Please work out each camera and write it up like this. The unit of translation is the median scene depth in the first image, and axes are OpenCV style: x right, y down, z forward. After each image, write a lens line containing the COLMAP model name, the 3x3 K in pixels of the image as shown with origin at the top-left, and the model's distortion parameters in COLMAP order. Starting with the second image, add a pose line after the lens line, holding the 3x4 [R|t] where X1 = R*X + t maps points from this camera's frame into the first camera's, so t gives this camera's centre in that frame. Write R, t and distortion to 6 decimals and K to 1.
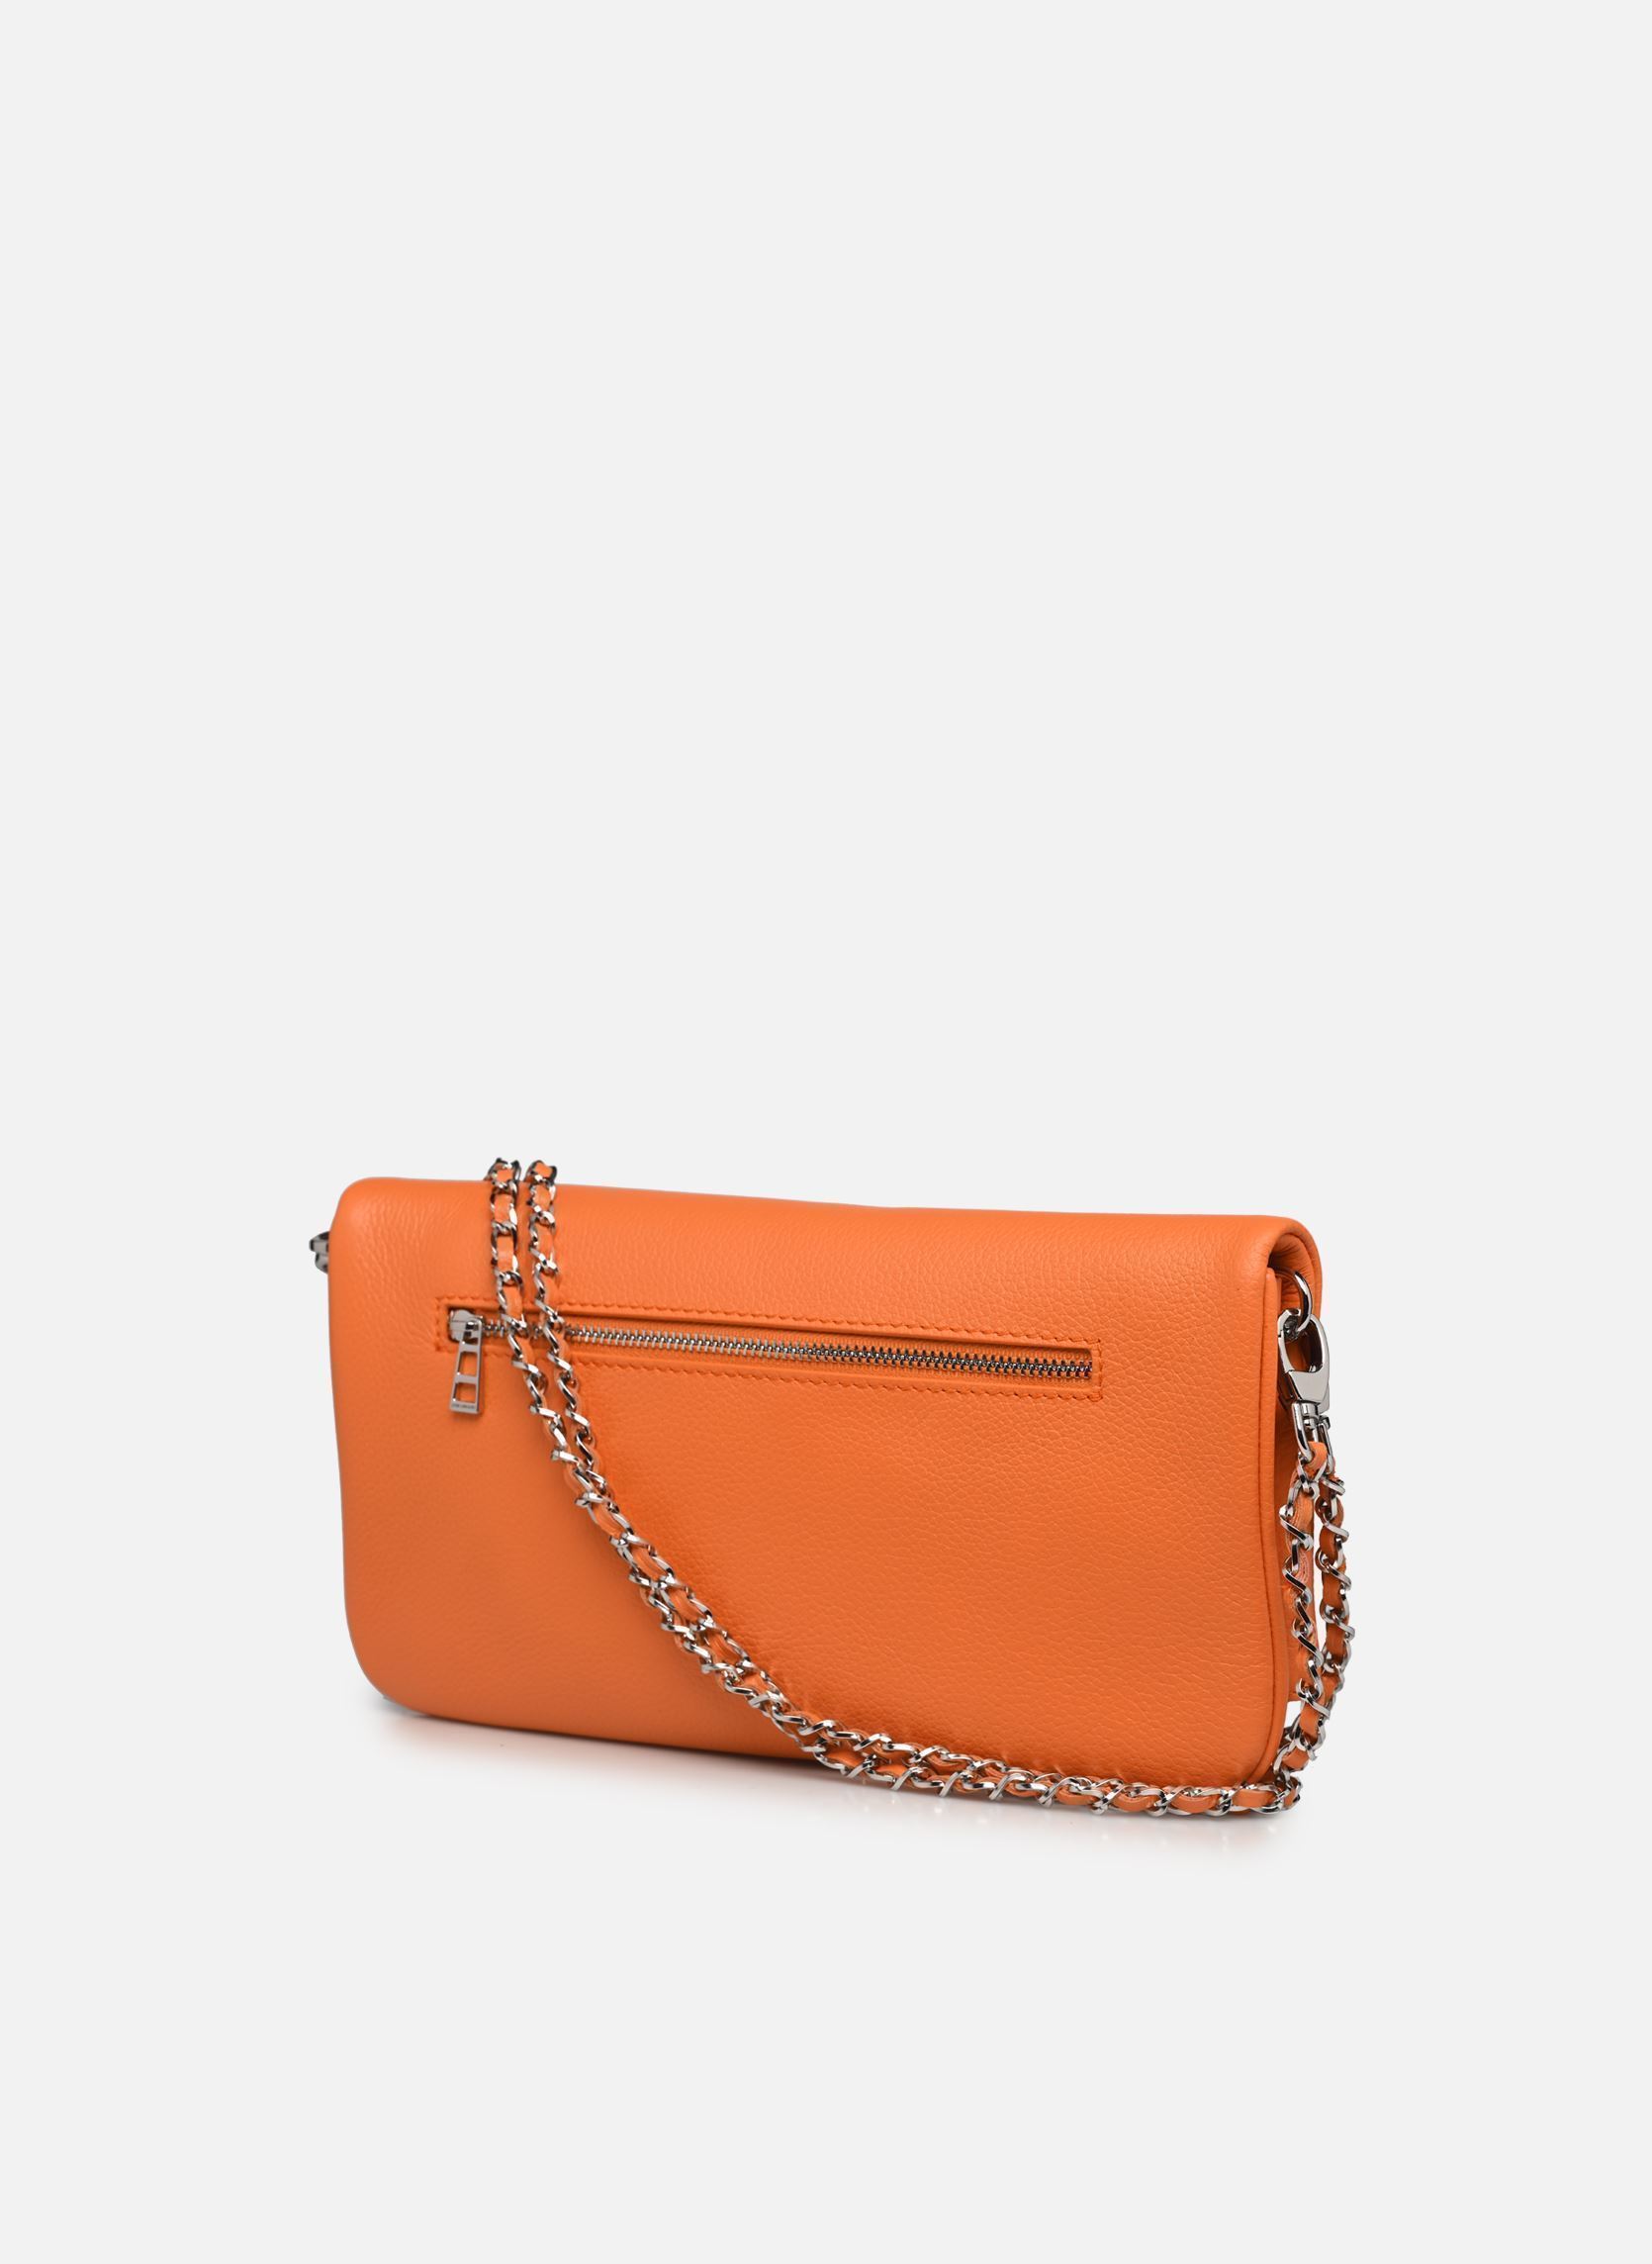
lens RADIAL K [[7254.6, 0, 825.8], [0, 7254.6, 1135.3], [0, 0, 1]] dist [-0.645201, 0.000000]
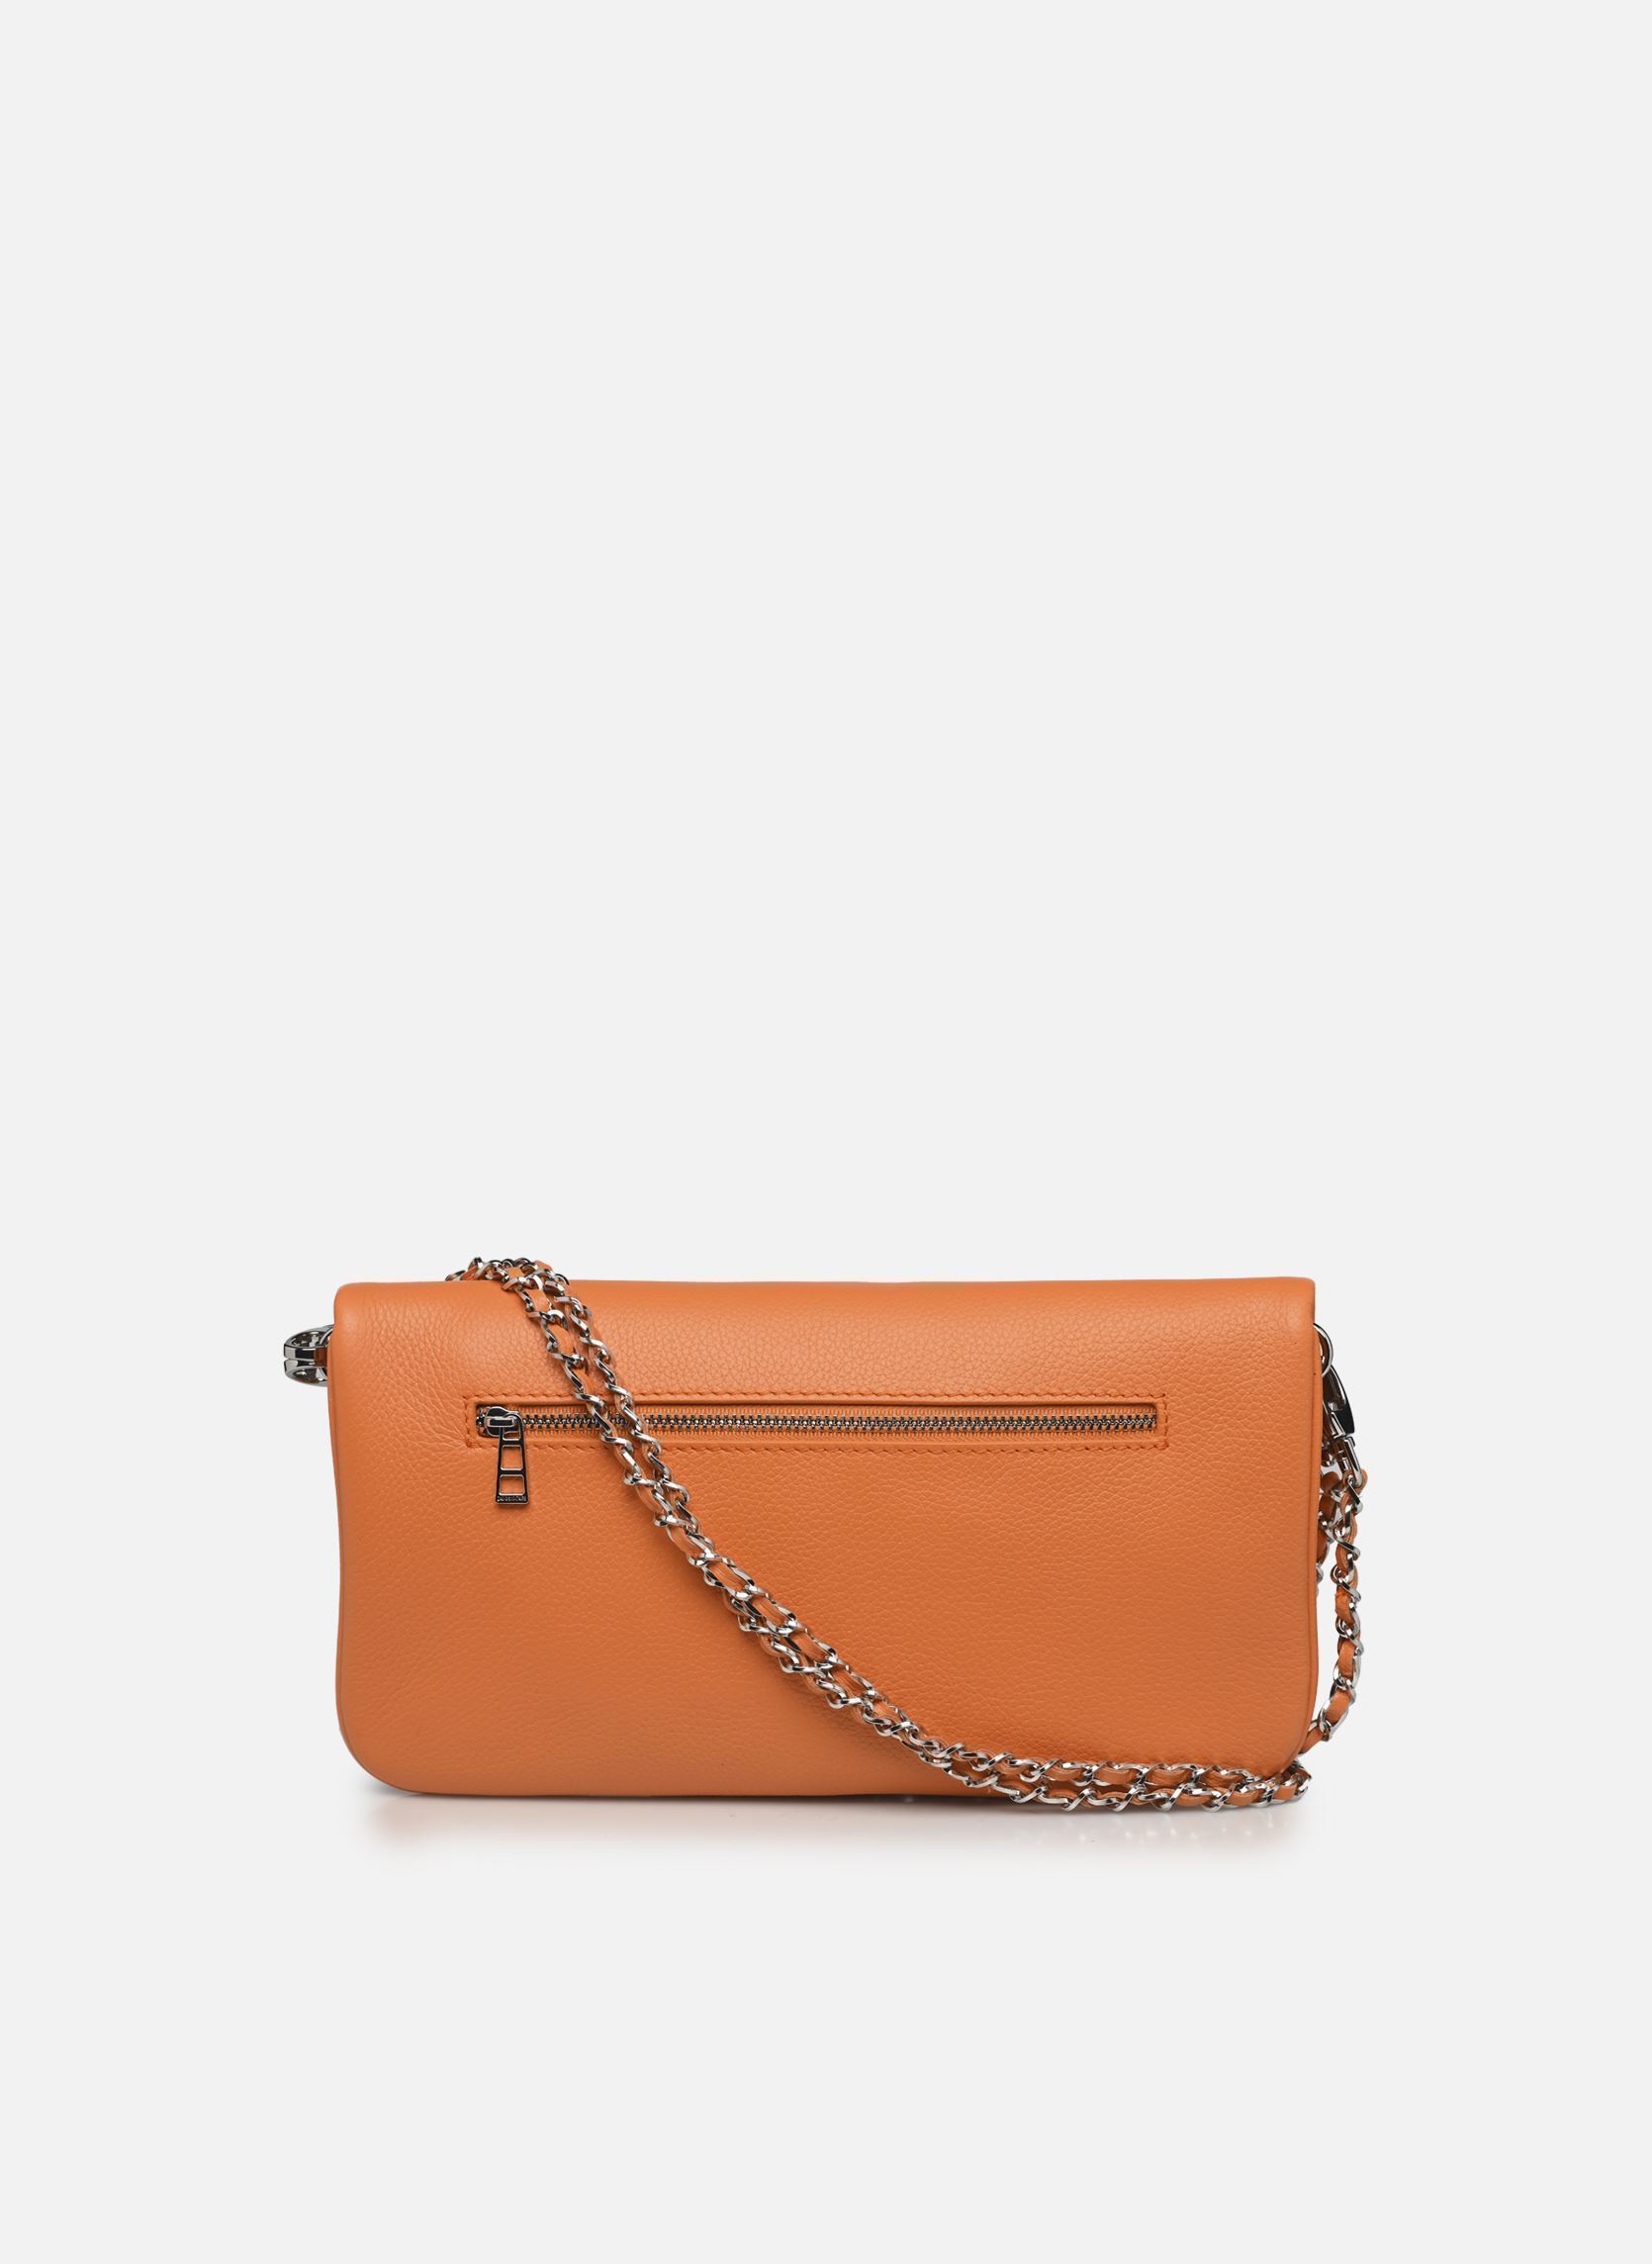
lens RADIAL K [[7254.6, 0, 825.8], [0, 7254.6, 1129.2], [0, 0, 1]] dist [-0.645201, 0.000000]
pose [[0.717222, -0.041621, 0.695601, -0.780842], [0.028378, 0.999131, 0.030523, -0.048948], [-0.696267, -0.002153, 0.717780, 0.225200]]
